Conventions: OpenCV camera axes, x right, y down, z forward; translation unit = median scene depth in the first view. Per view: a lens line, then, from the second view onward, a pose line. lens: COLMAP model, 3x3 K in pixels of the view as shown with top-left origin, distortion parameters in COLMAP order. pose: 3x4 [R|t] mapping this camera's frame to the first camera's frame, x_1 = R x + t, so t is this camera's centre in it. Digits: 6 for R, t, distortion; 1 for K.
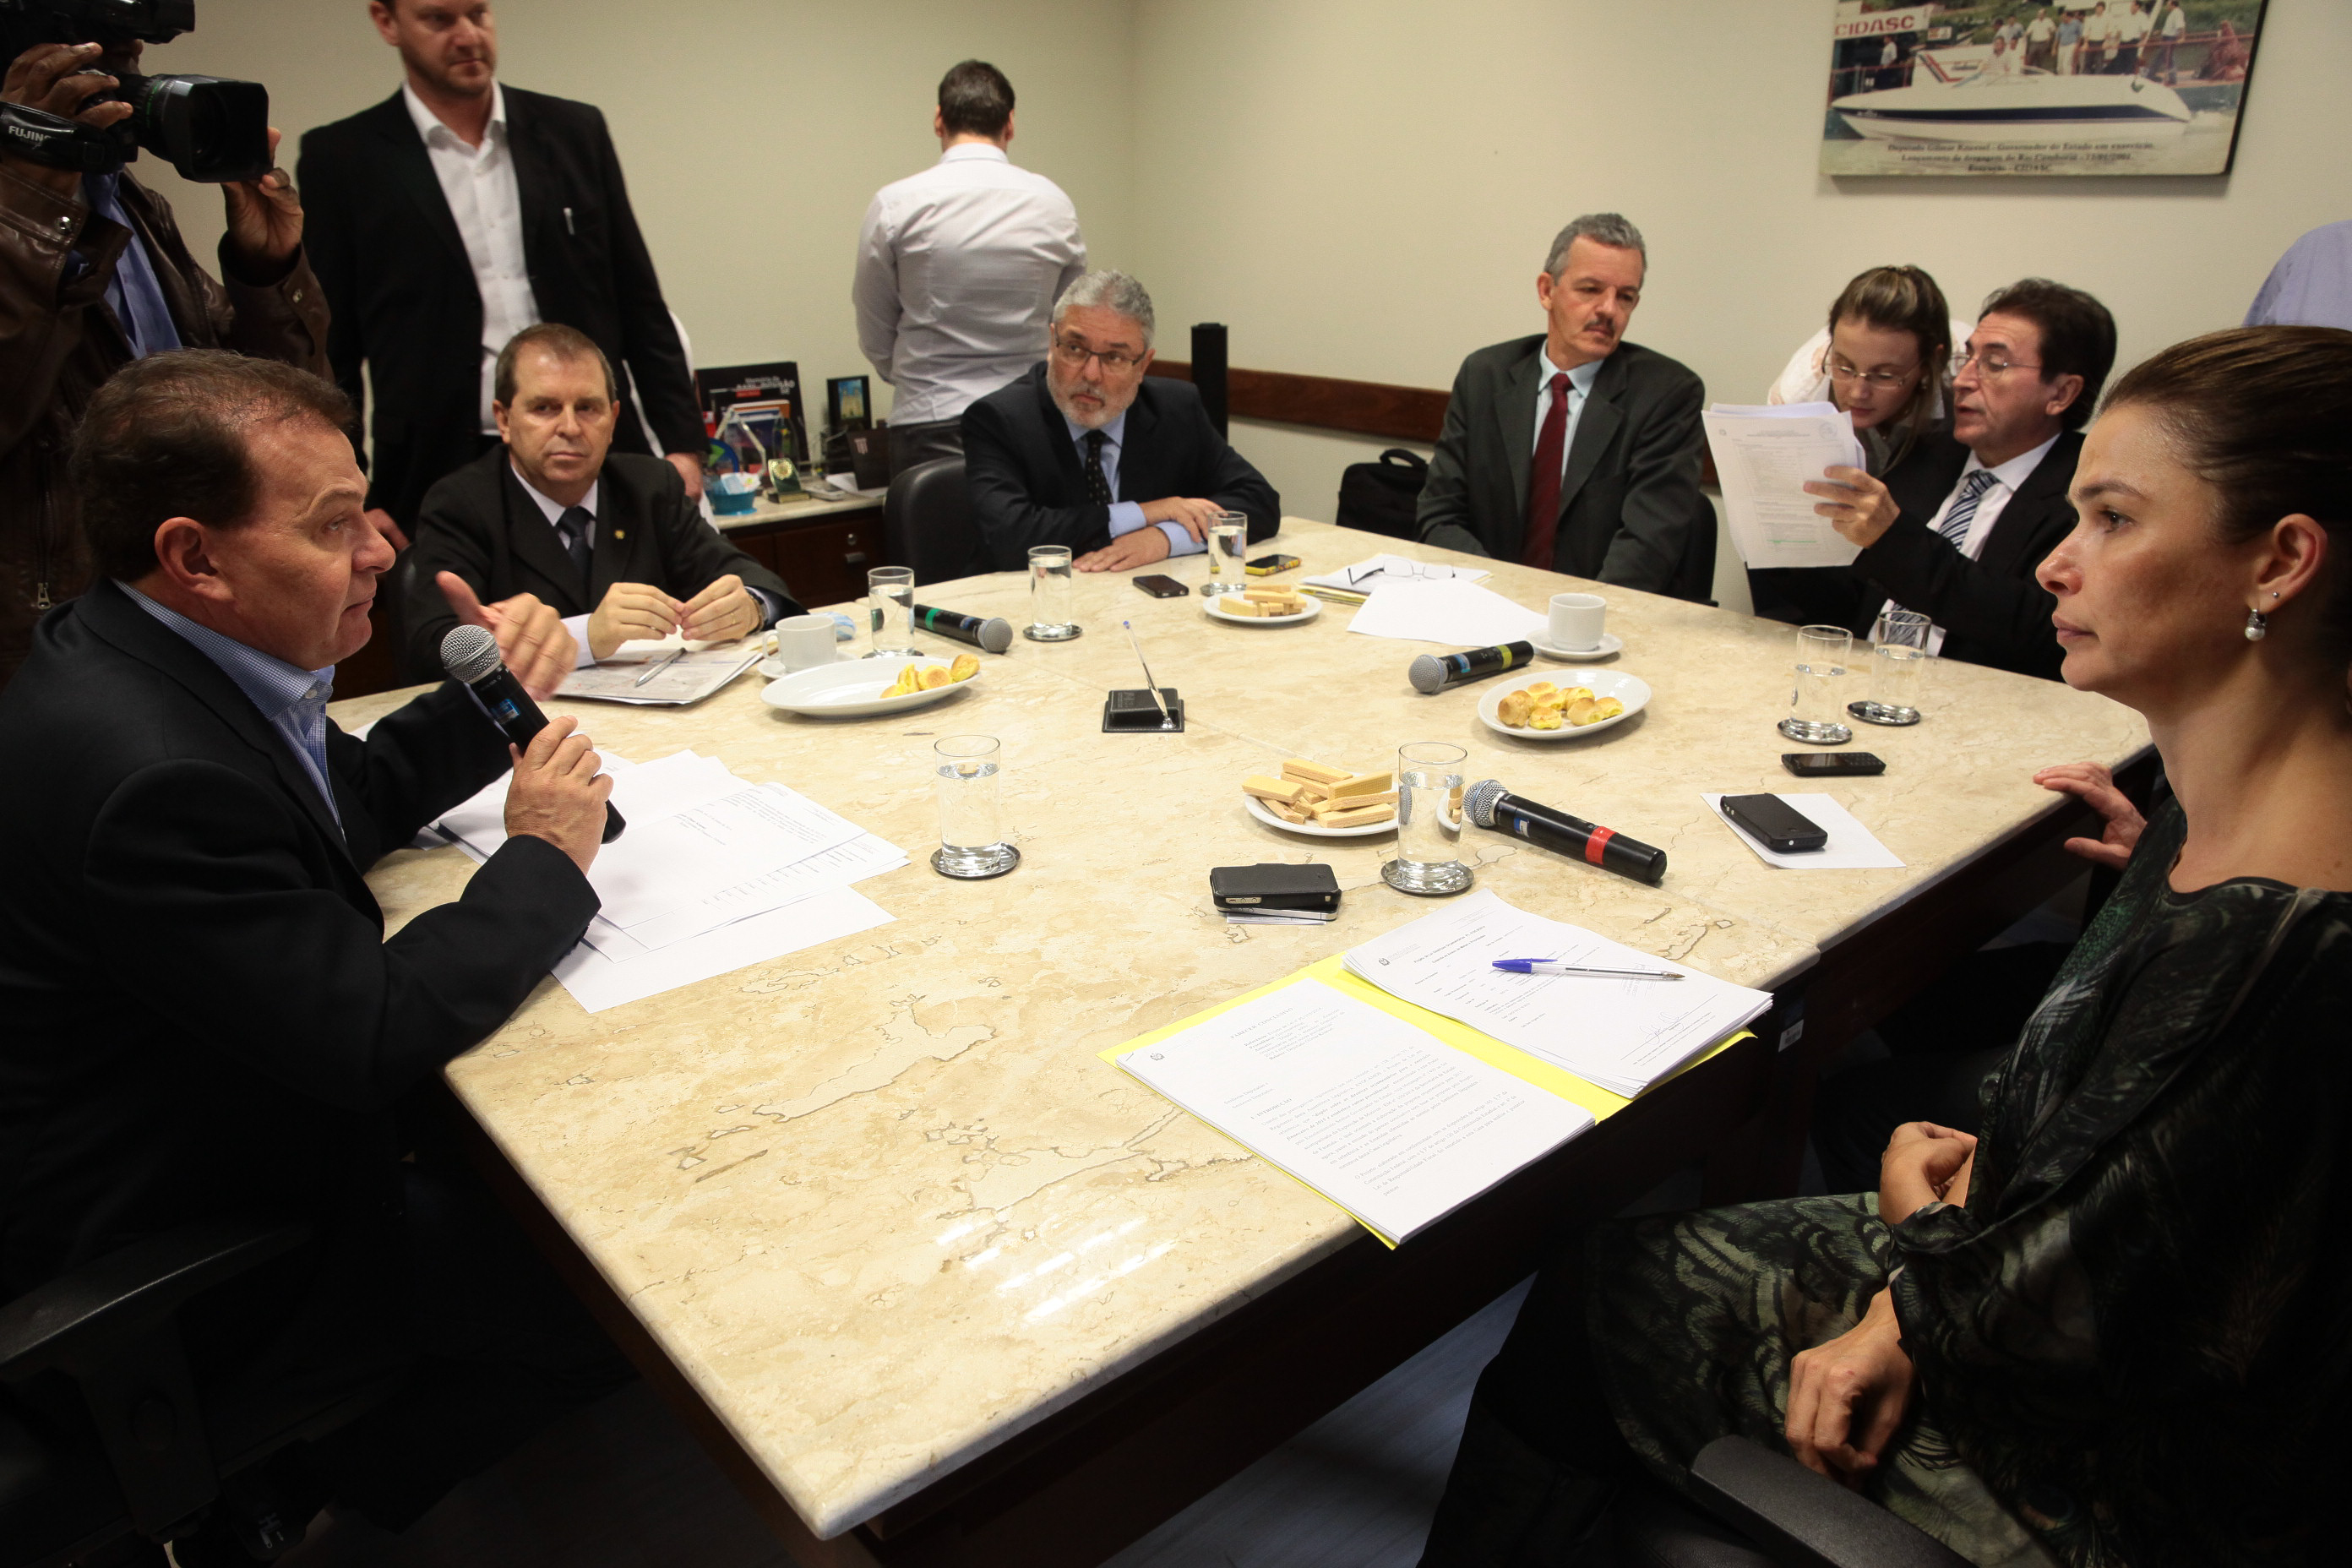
lens RADIAL K [[1599.7, 0, 1165.9], [0, 1599.7, 785.6], [0, 0, 1]] dist [-0.104197, 0.067640]
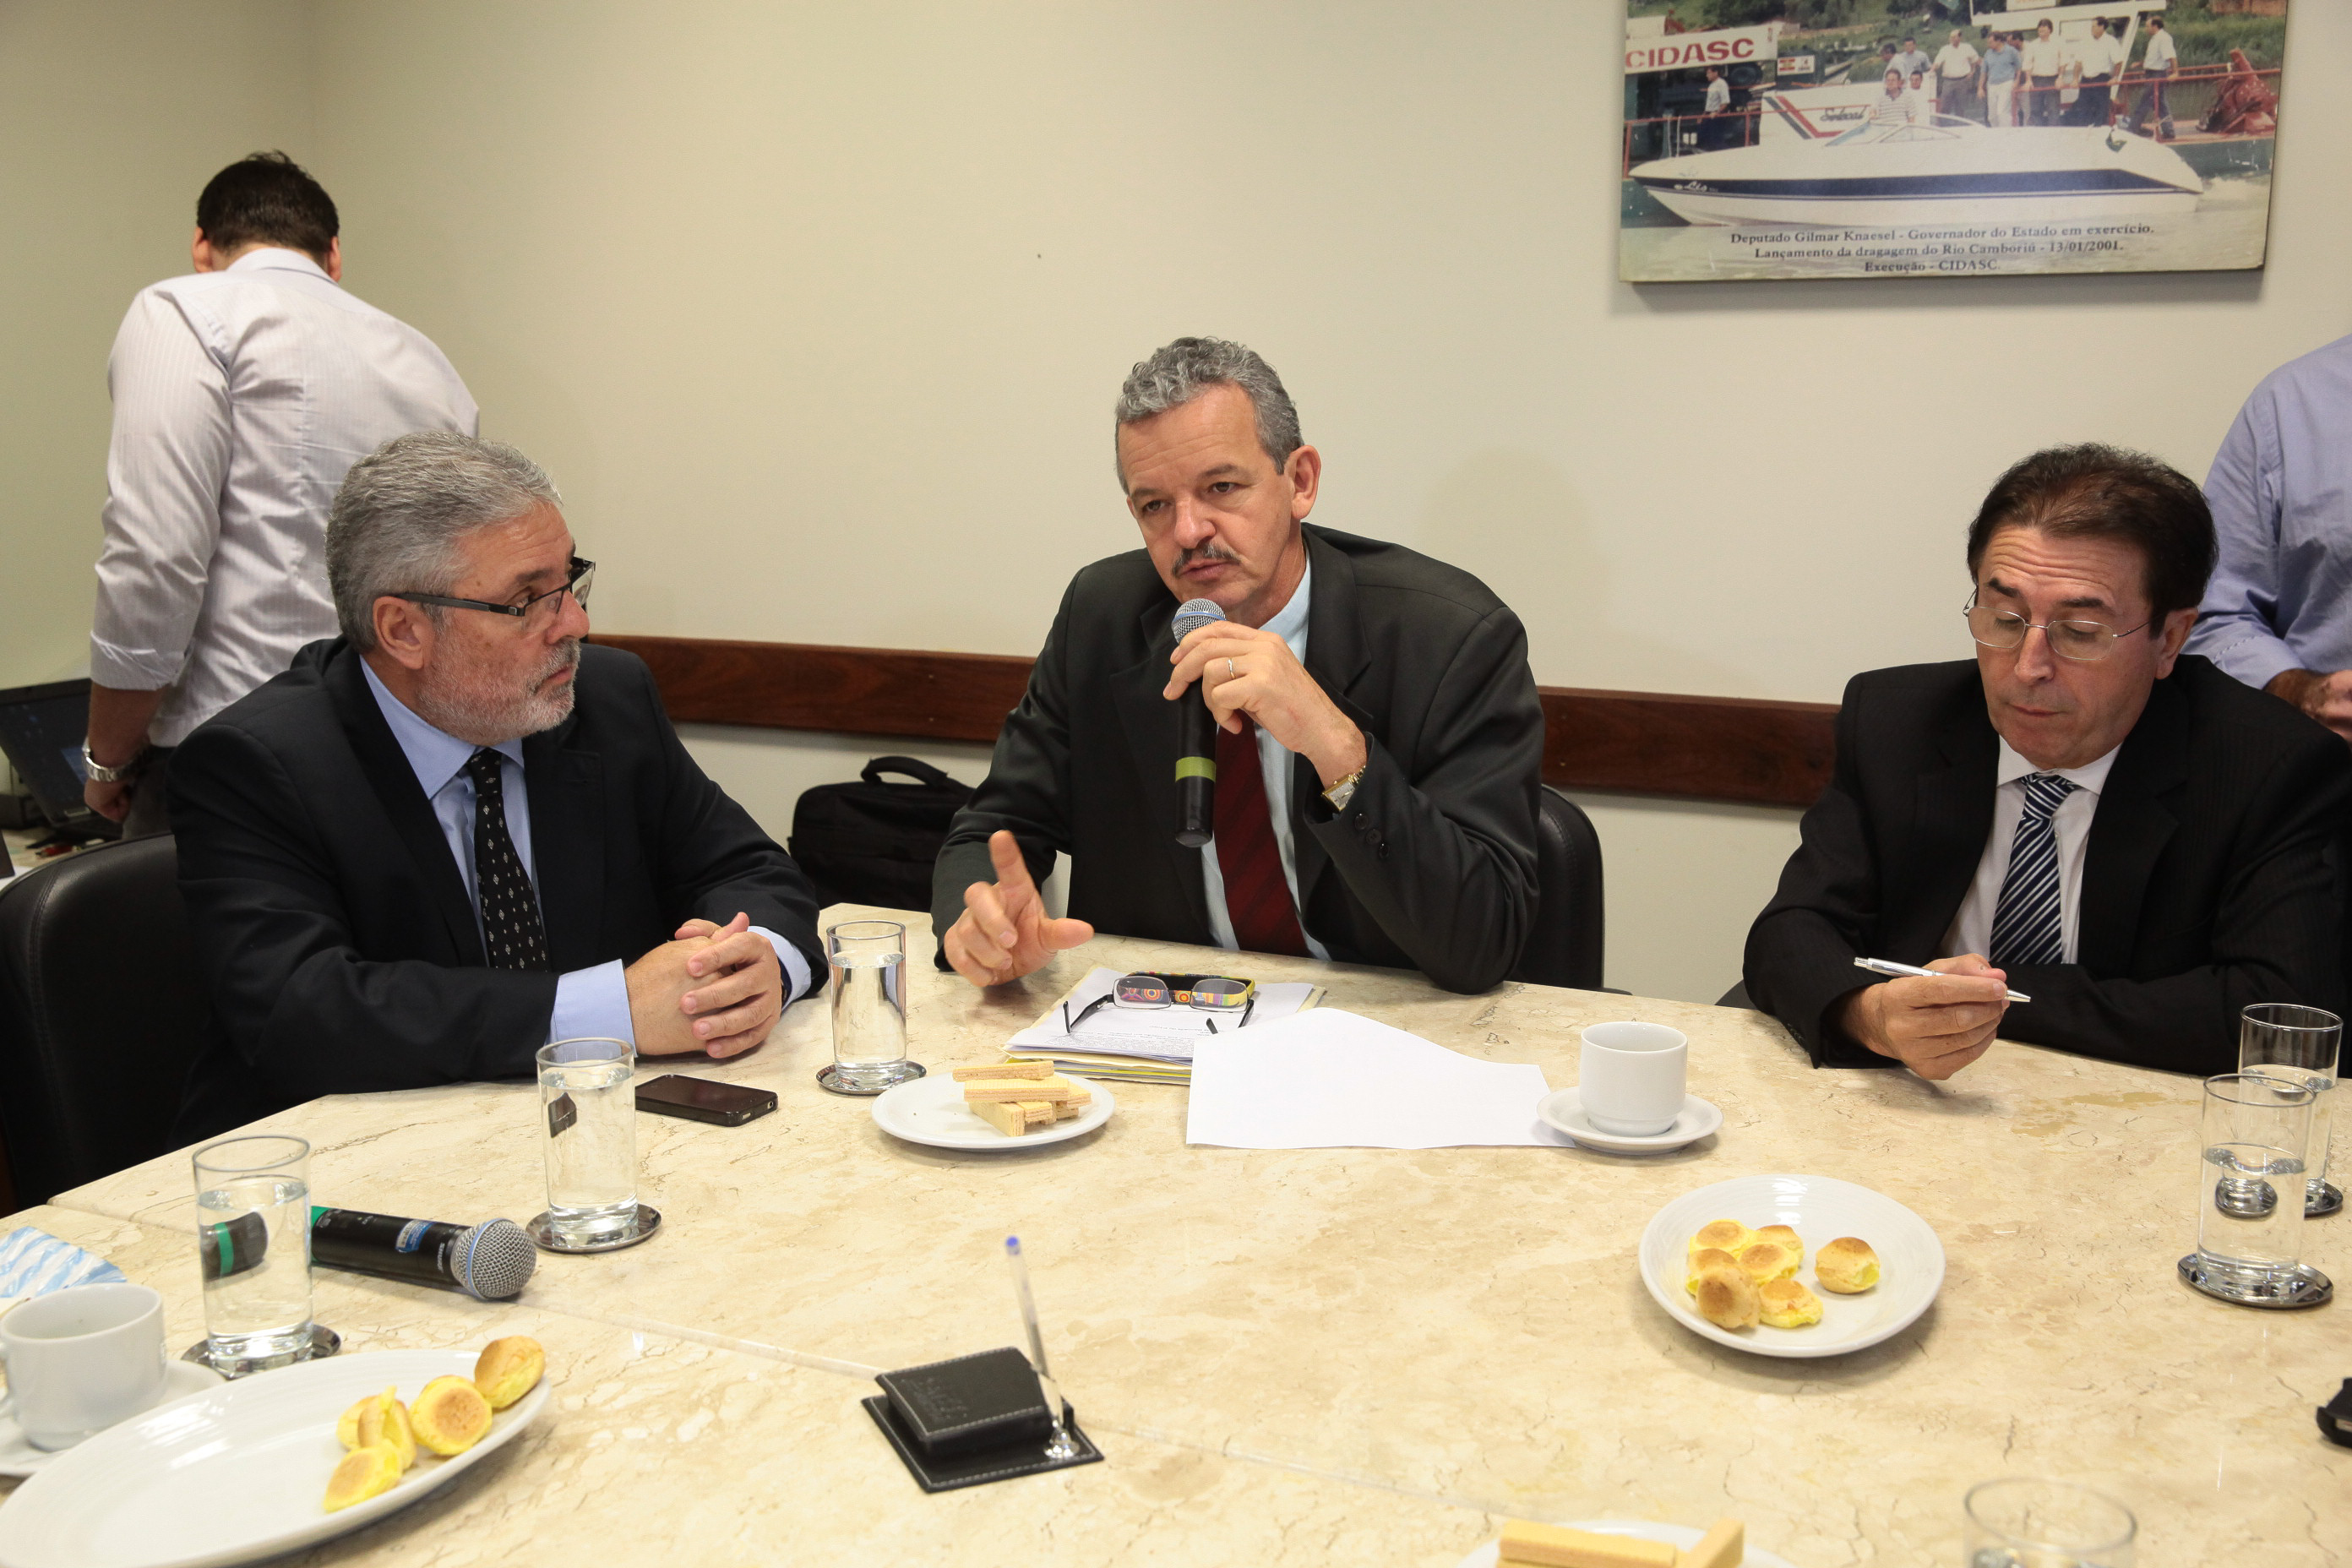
lens RADIAL K [[2384.1, 0, 1167.1], [0, 2384.1, 810.8], [0, 0, 1]] dist [0.009354, 0.000000]
pose [[0.915285, -0.074269, 0.395900, -0.177134], [0.140938, 0.979777, -0.142036, -0.090900], [-0.377344, 0.185800, 0.907243, 0.293941]]
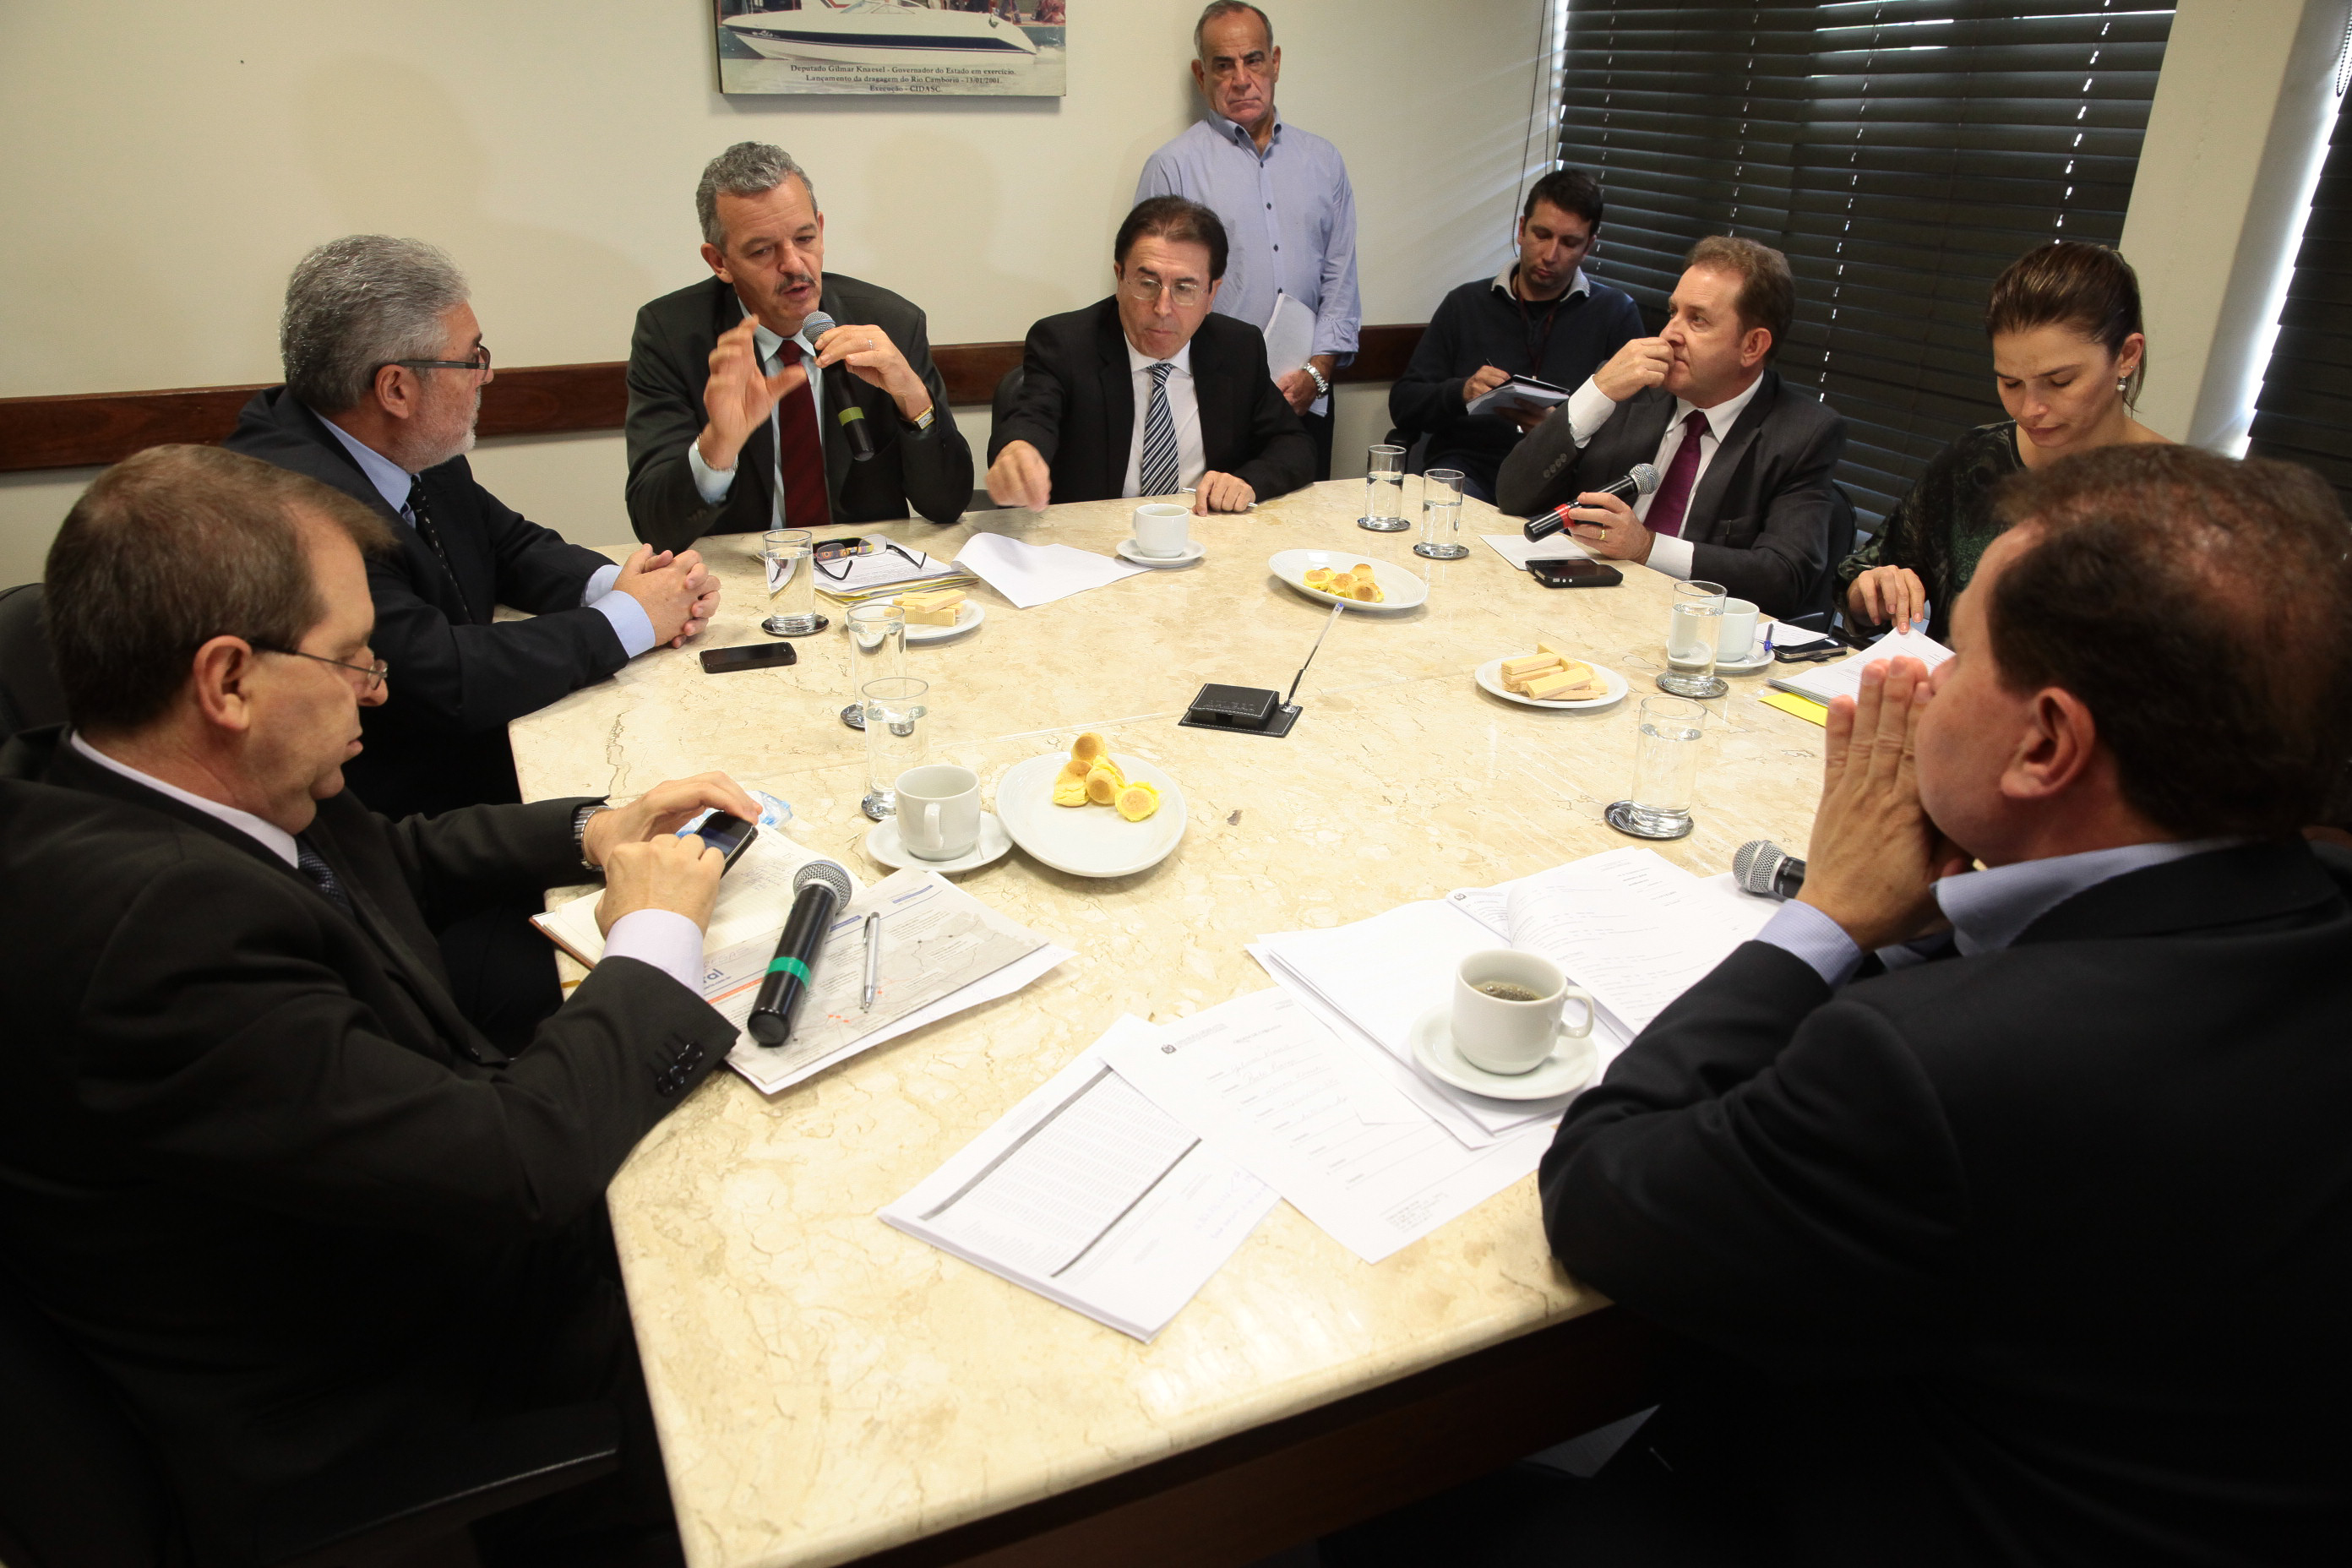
lens RADIAL K [[1599.7, 0, 1239.6], [0, 1599.7, 751.7], [0, 0, 1]] dist [-0.104197, 0.067640]
pose [[0.212685, -0.362530, 0.907379, -0.699402], [0.323865, 0.902288, 0.284583, -0.236731], [-0.921887, 0.233342, 0.309314, 0.604542]]
